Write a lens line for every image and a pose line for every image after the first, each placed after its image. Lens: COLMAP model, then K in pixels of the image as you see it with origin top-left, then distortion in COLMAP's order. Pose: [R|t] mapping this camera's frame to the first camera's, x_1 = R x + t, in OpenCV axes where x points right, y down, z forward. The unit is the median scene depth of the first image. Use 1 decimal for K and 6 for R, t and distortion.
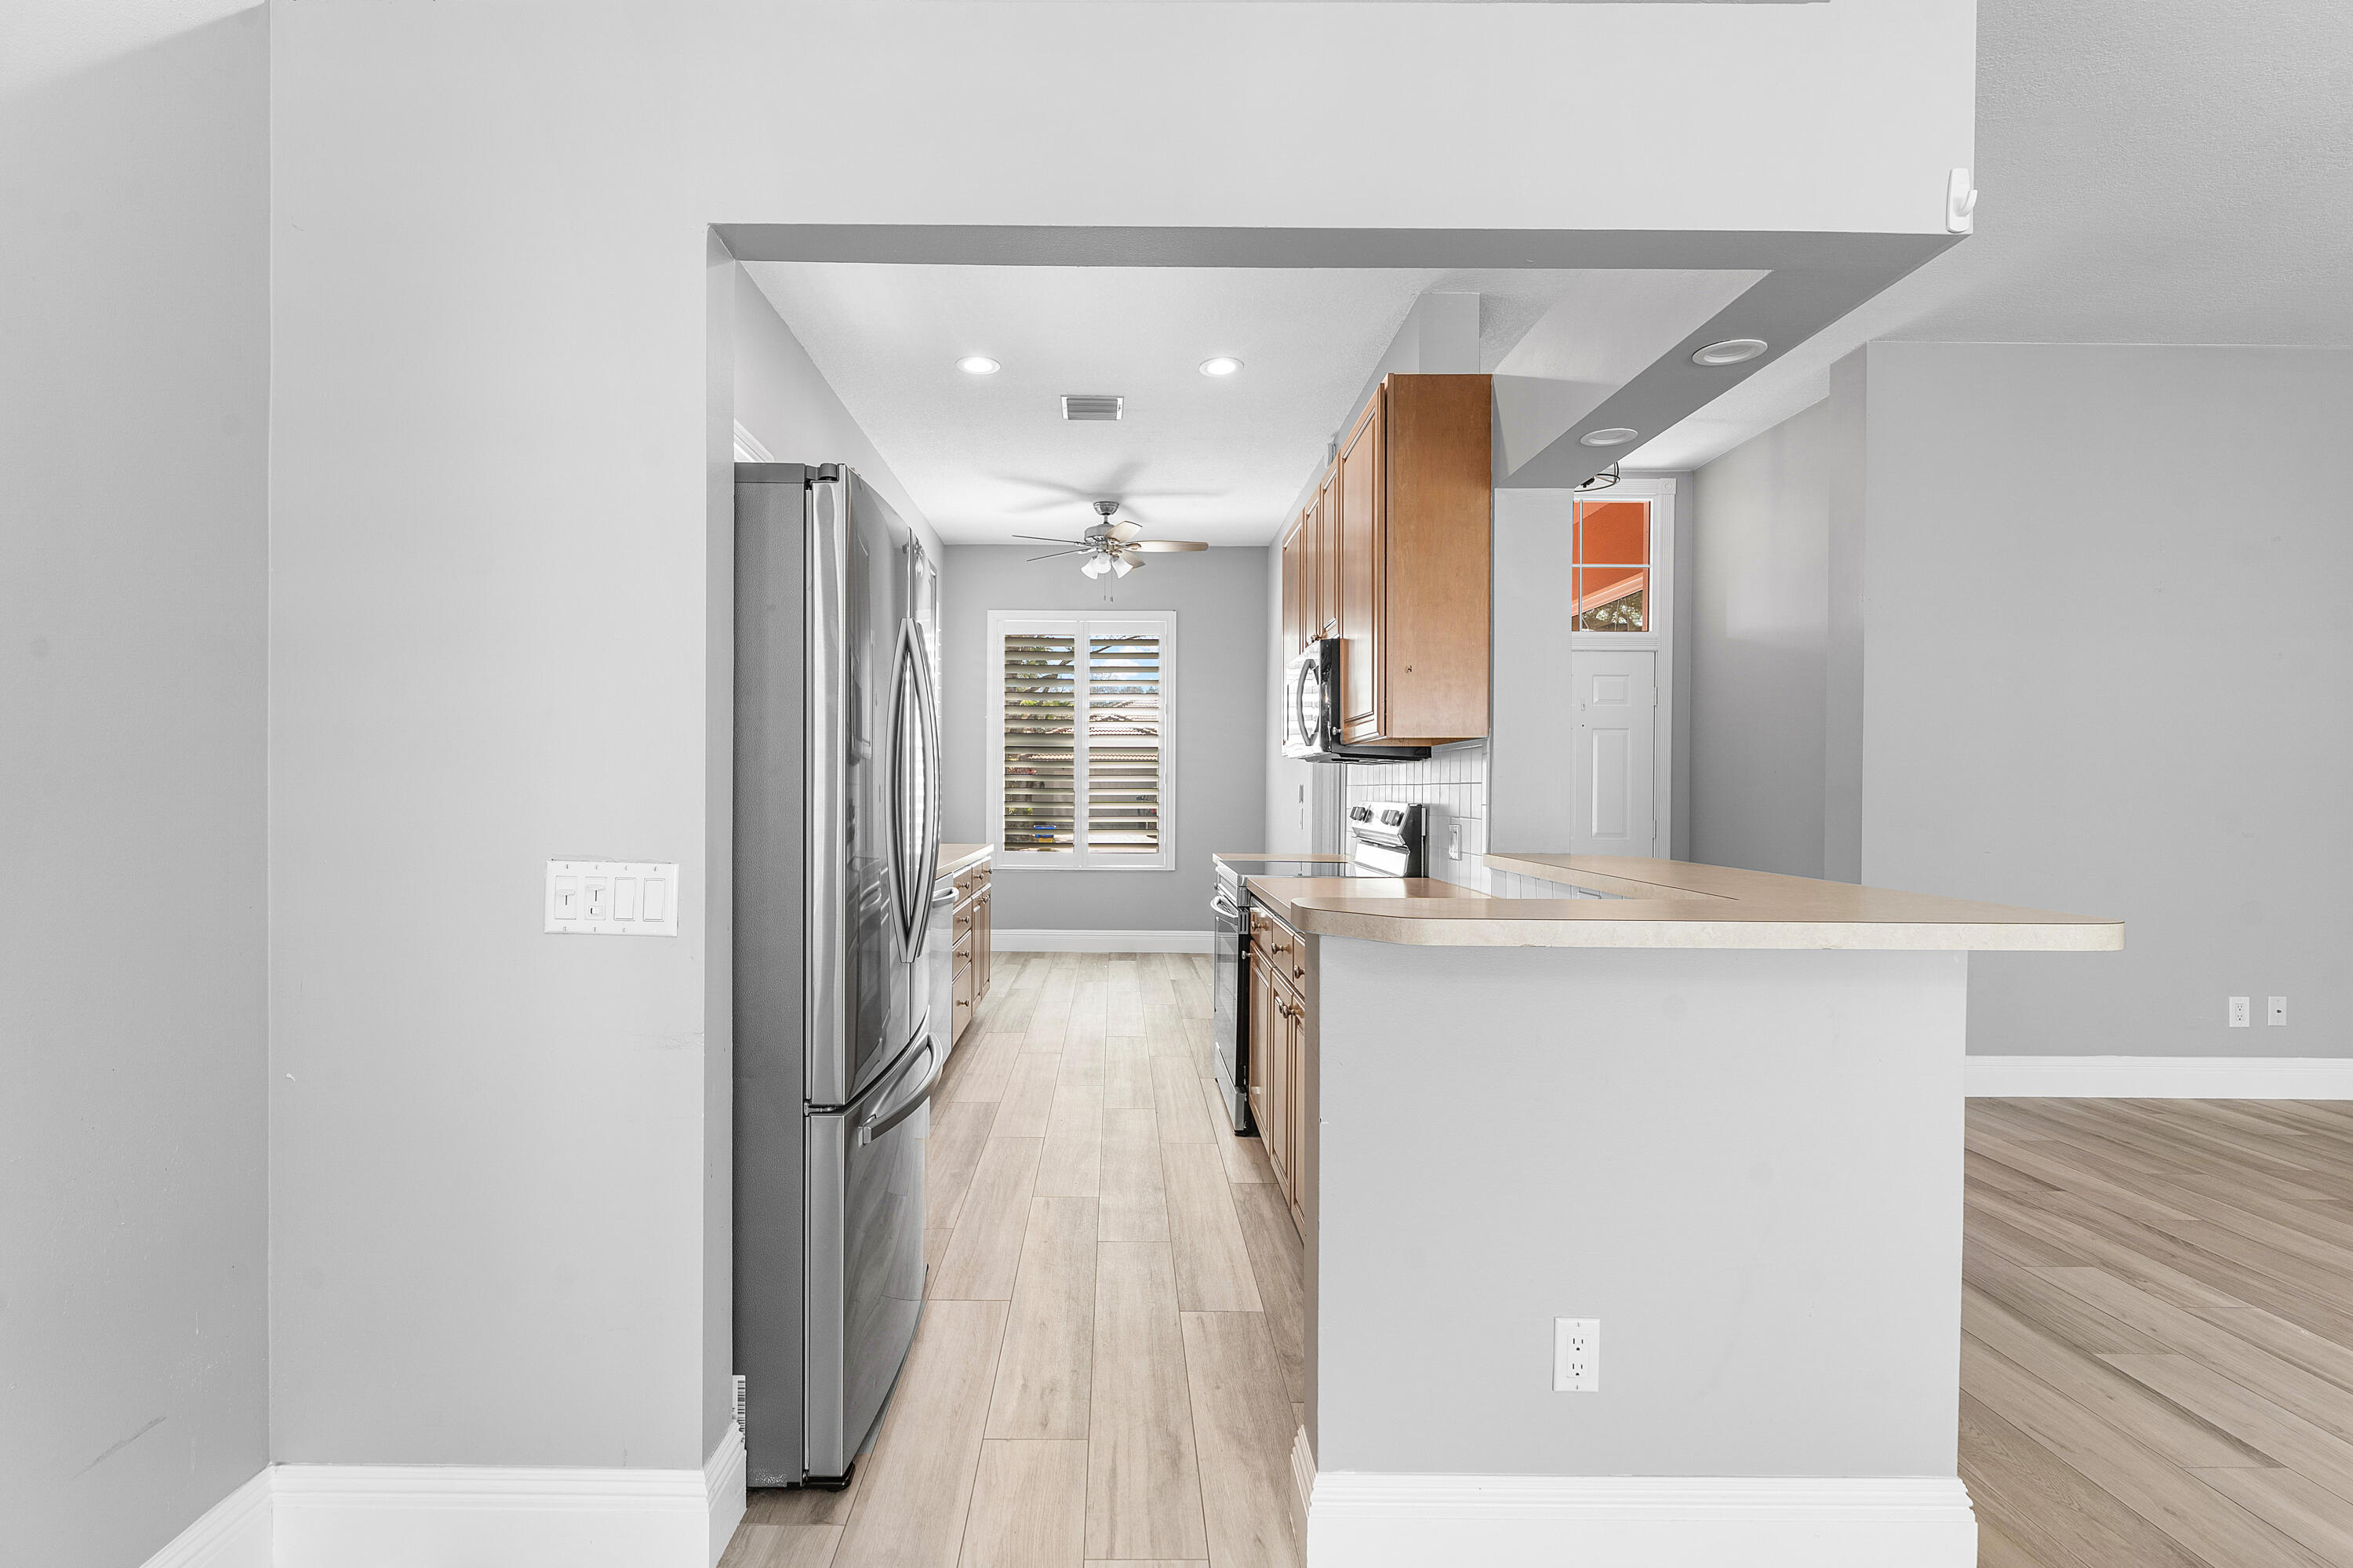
lens RADIAL K [[1109.0, 0, 1114.0], [0, 1109.0, 811.4], [0, 0, 1]] dist [0.010024, -0.000717]
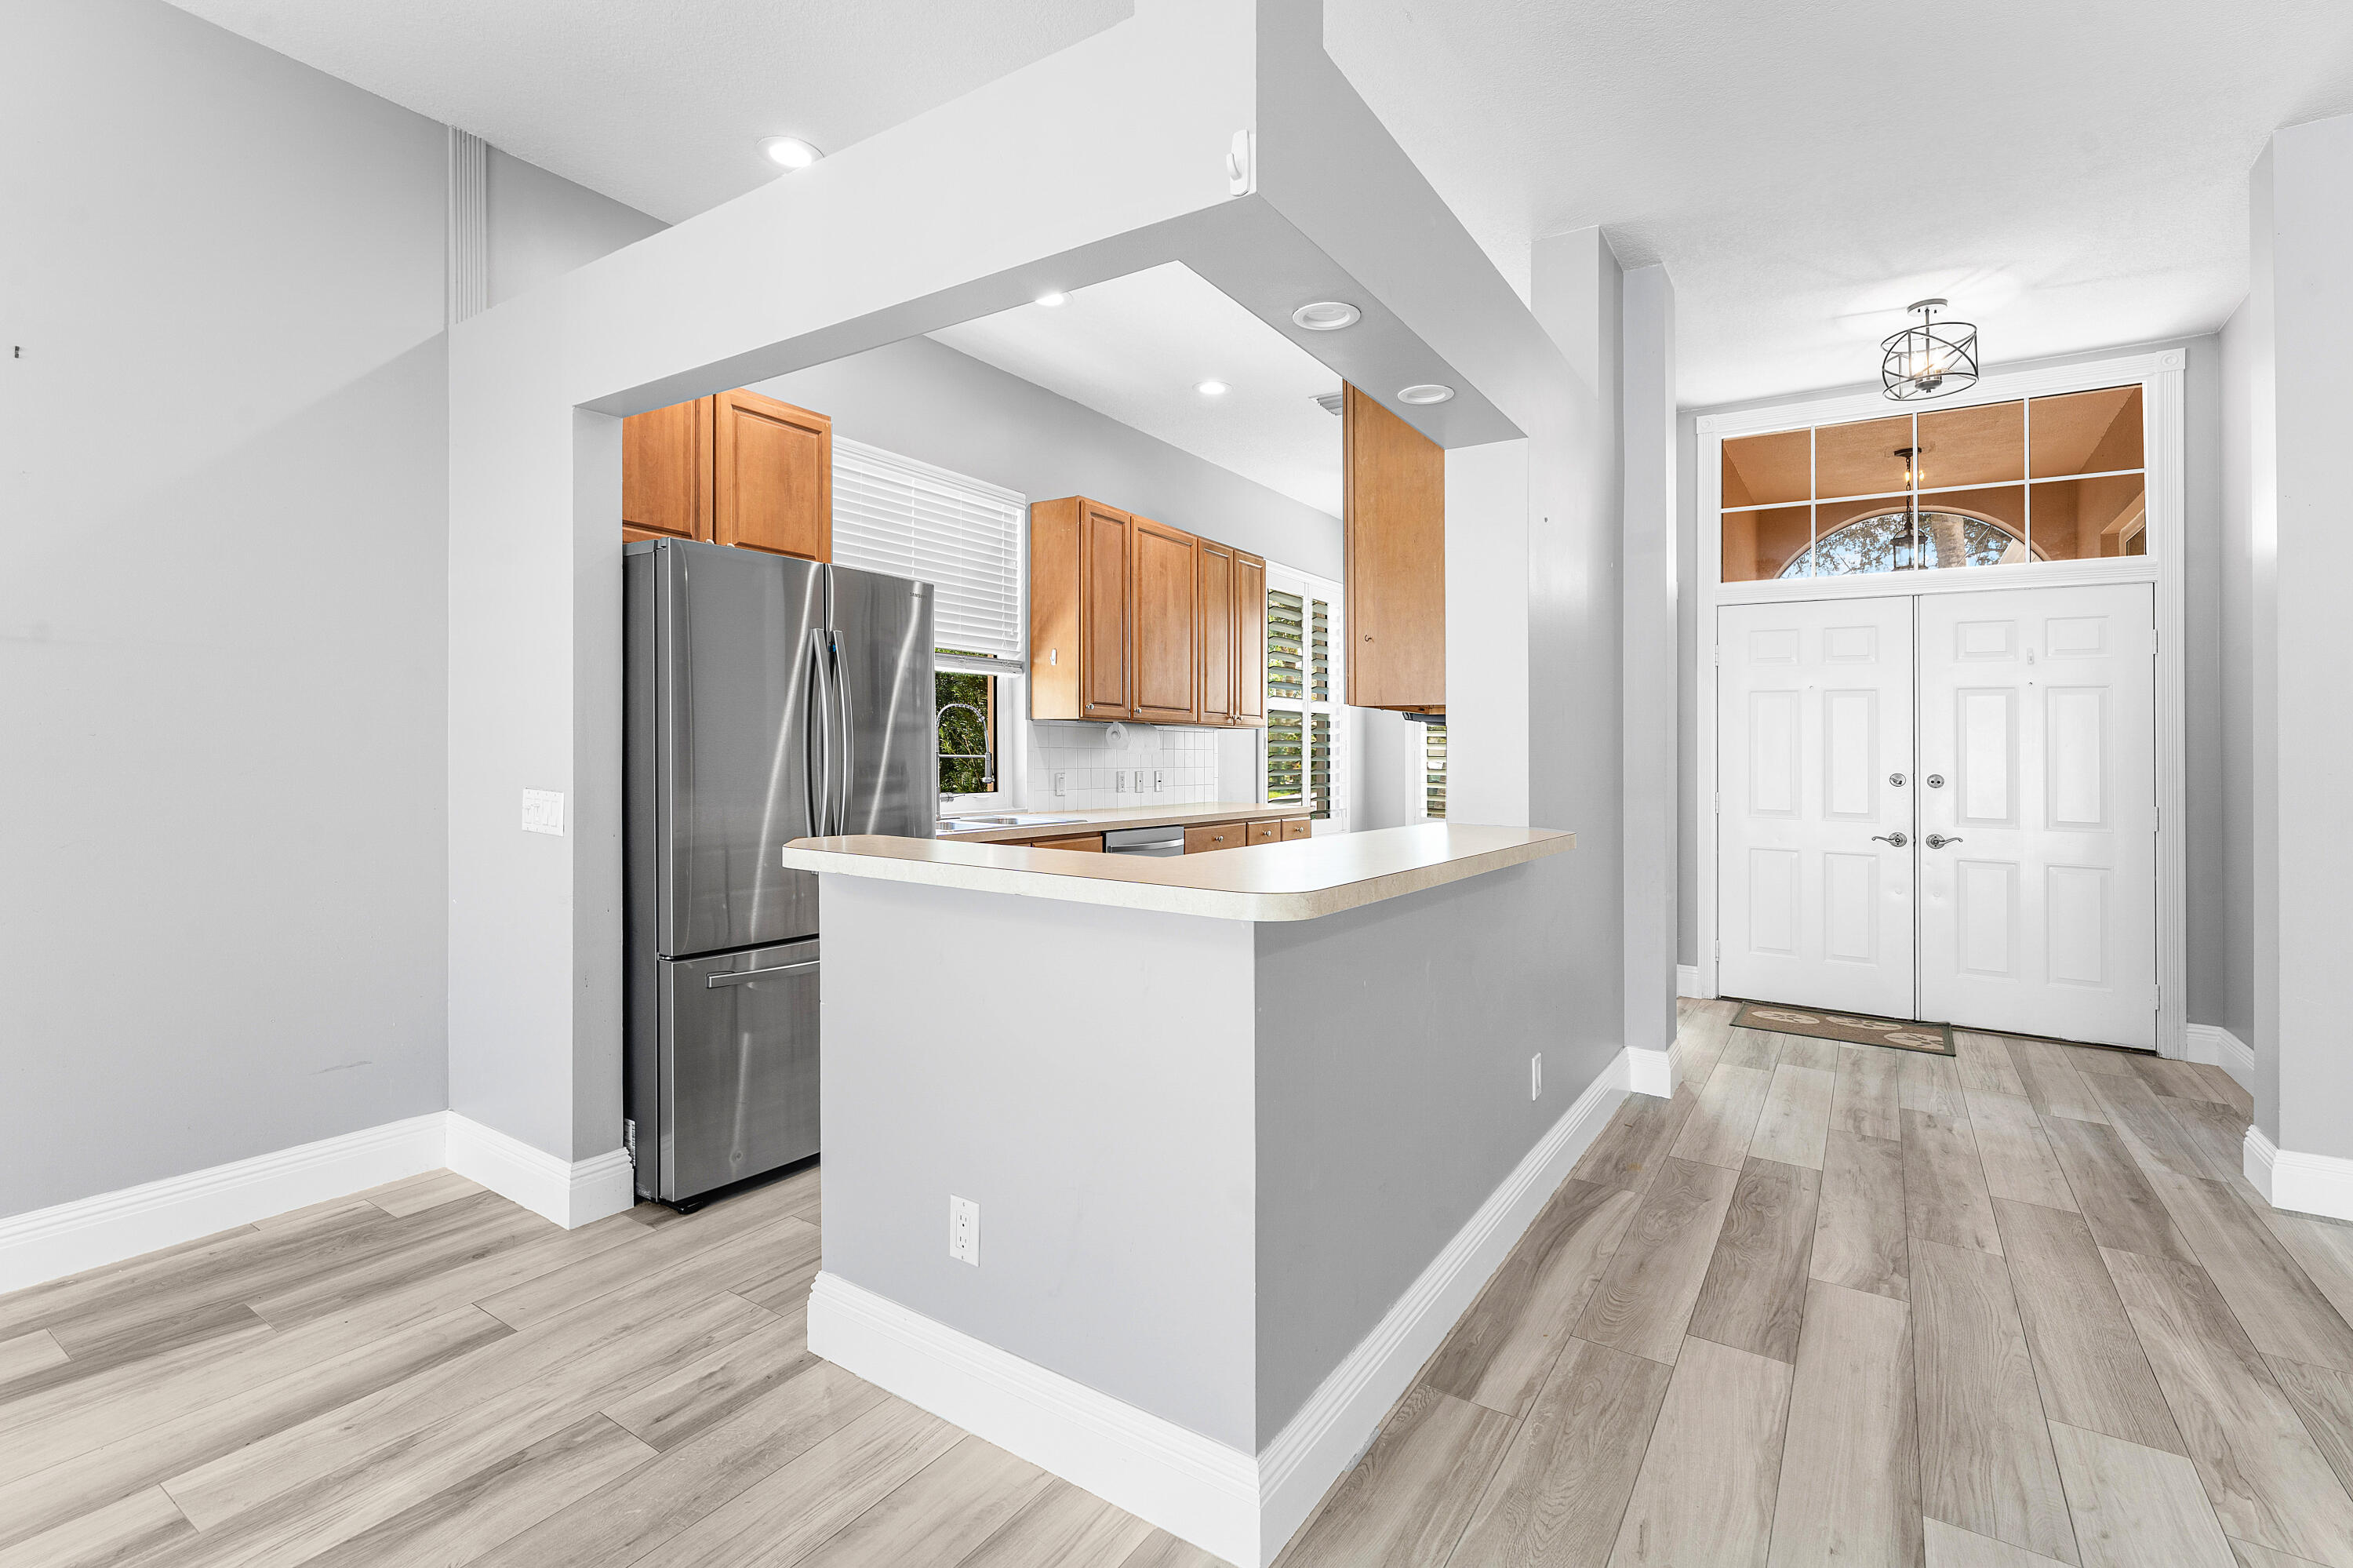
lens RADIAL K [[1044.1, 0, 1173.7], [0, 1044.1, 754.1], [0, 0, 1]] dist [0.002837, -0.002338]
pose [[0.832497, 0.004130, -0.554014, 0.450953], [-0.020179, 0.999535, -0.022871, 0.003243], [0.553662, 0.030220, 0.832193, 0.072234]]
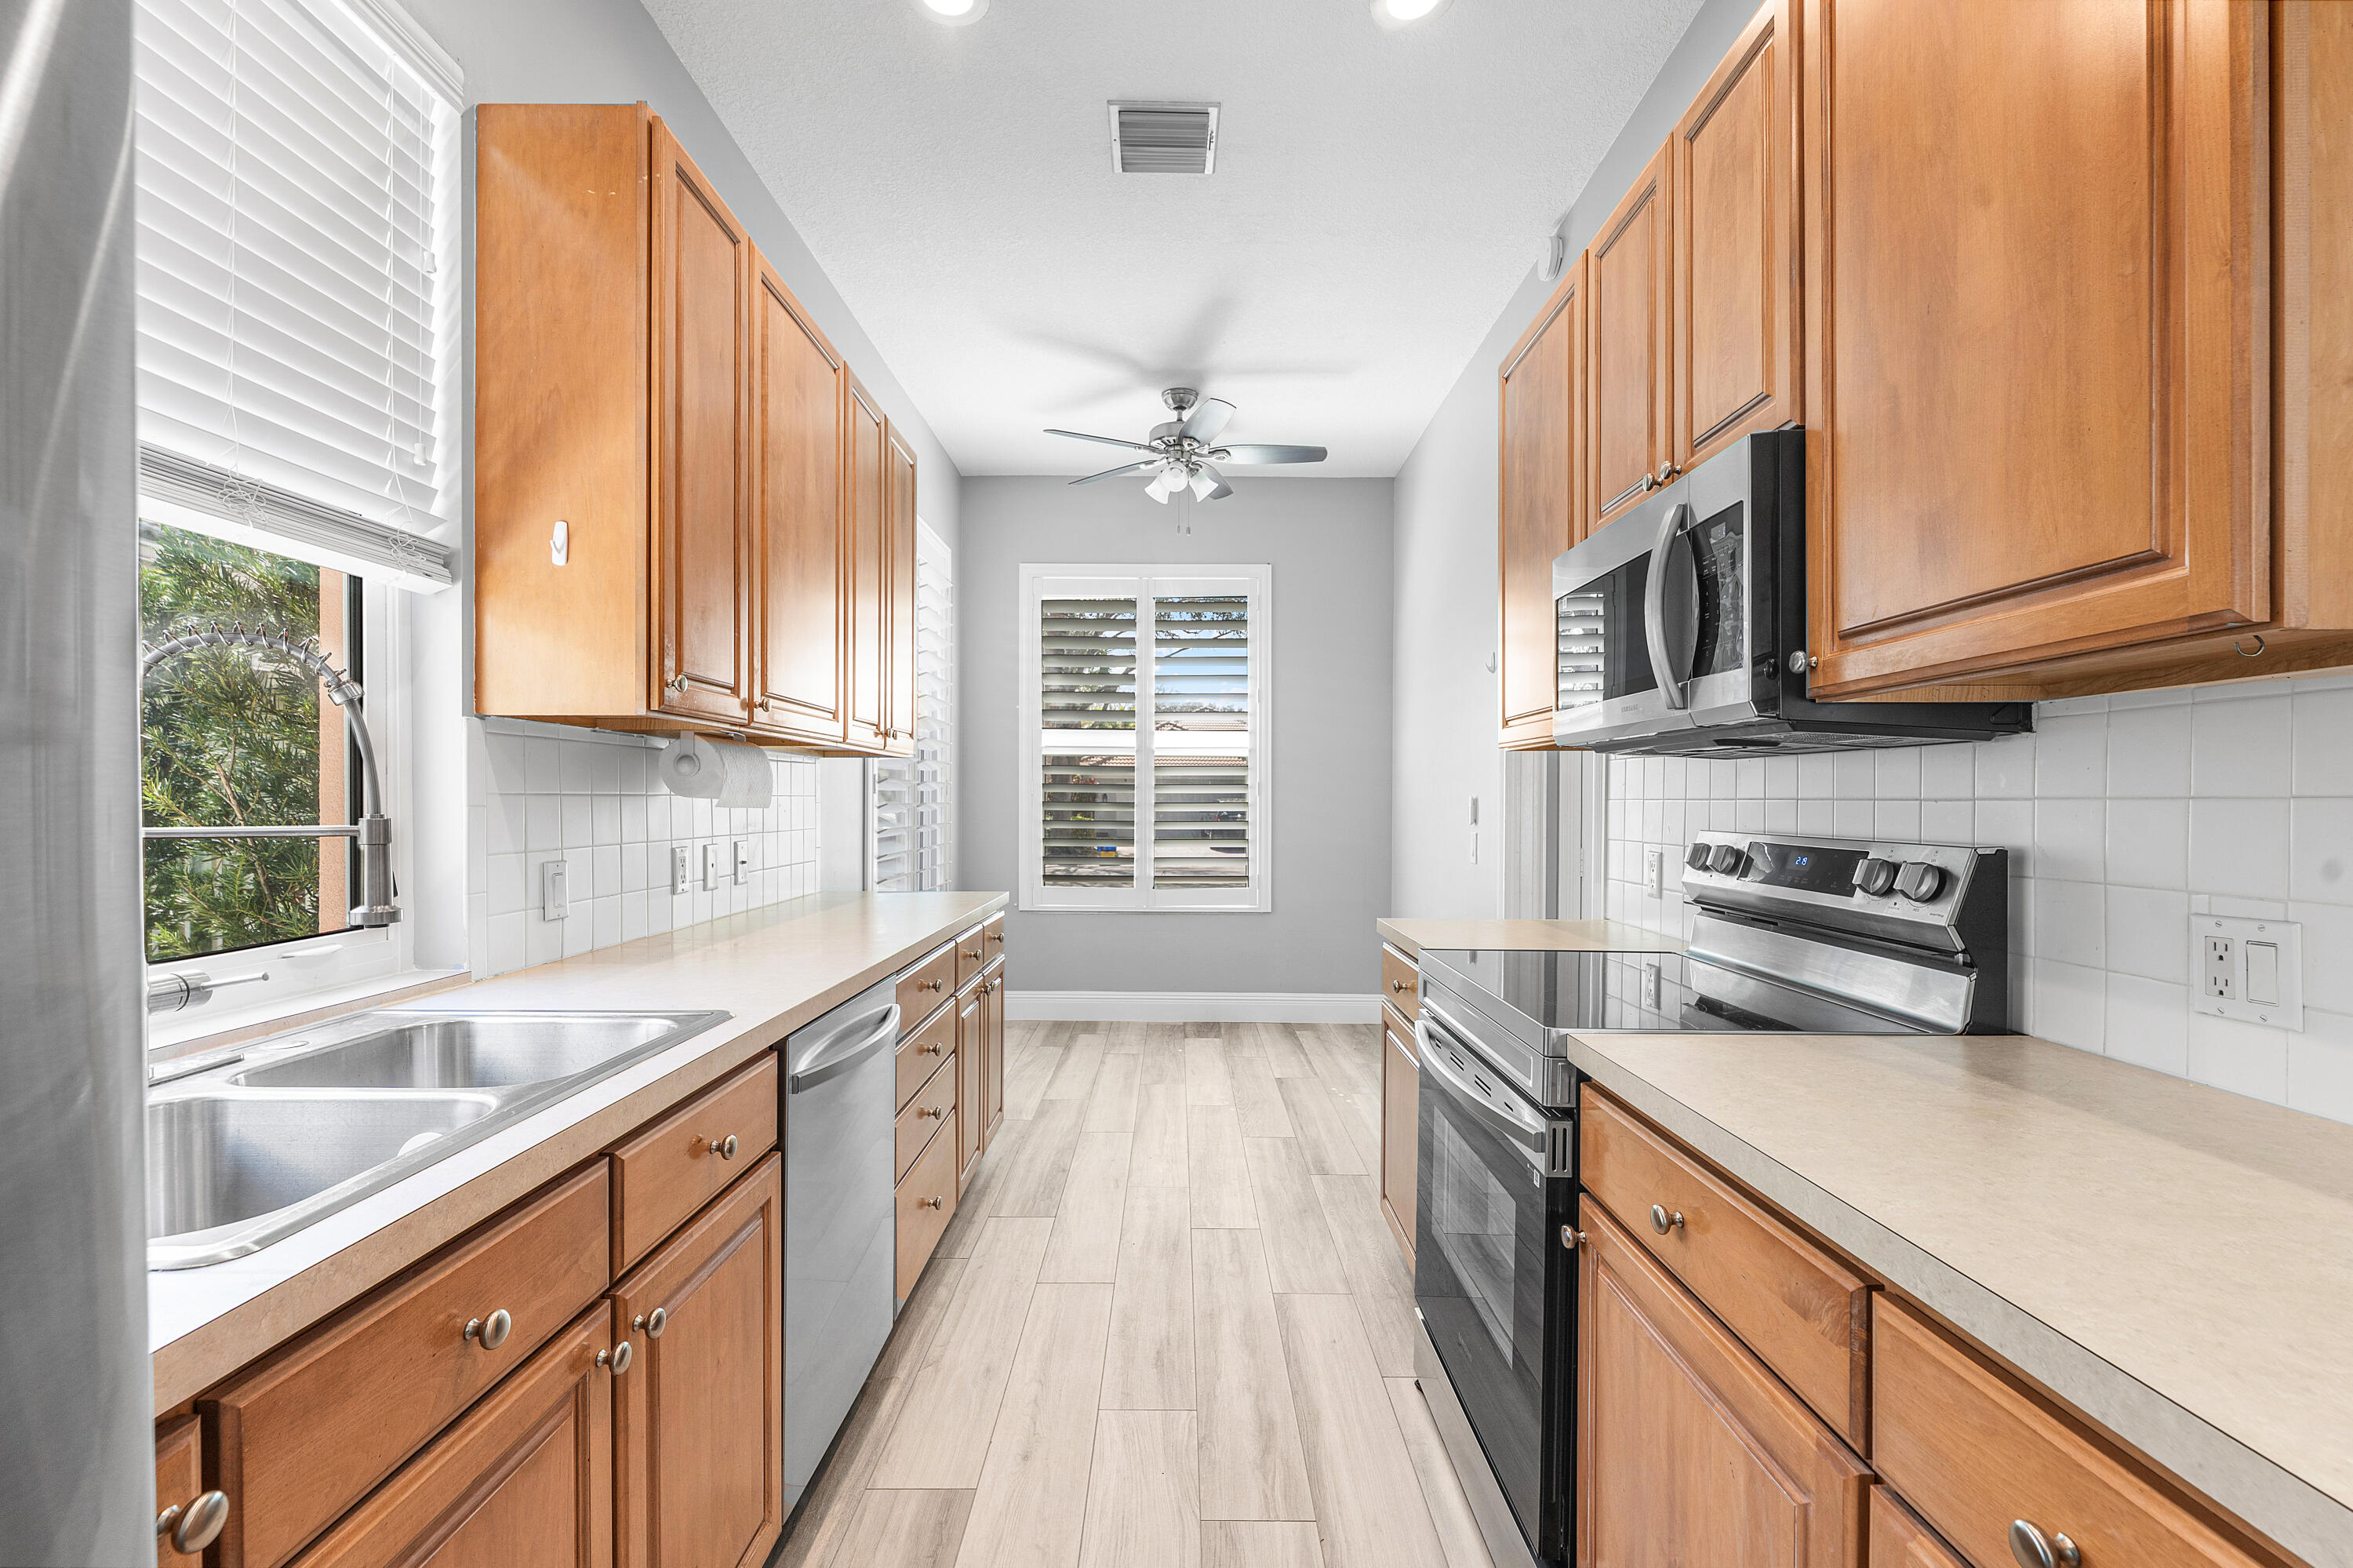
lens RADIAL K [[1044.1, 0, 1131.7], [0, 1044.1, 785.8], [0, 0, 1]] dist [0.002837, -0.002338]
pose [[0.999126, -0.005726, -0.041410, -0.016739], [0.004321, 0.999415, -0.033935, -0.014658], [0.041580, 0.033726, 0.998566, 0.517323]]
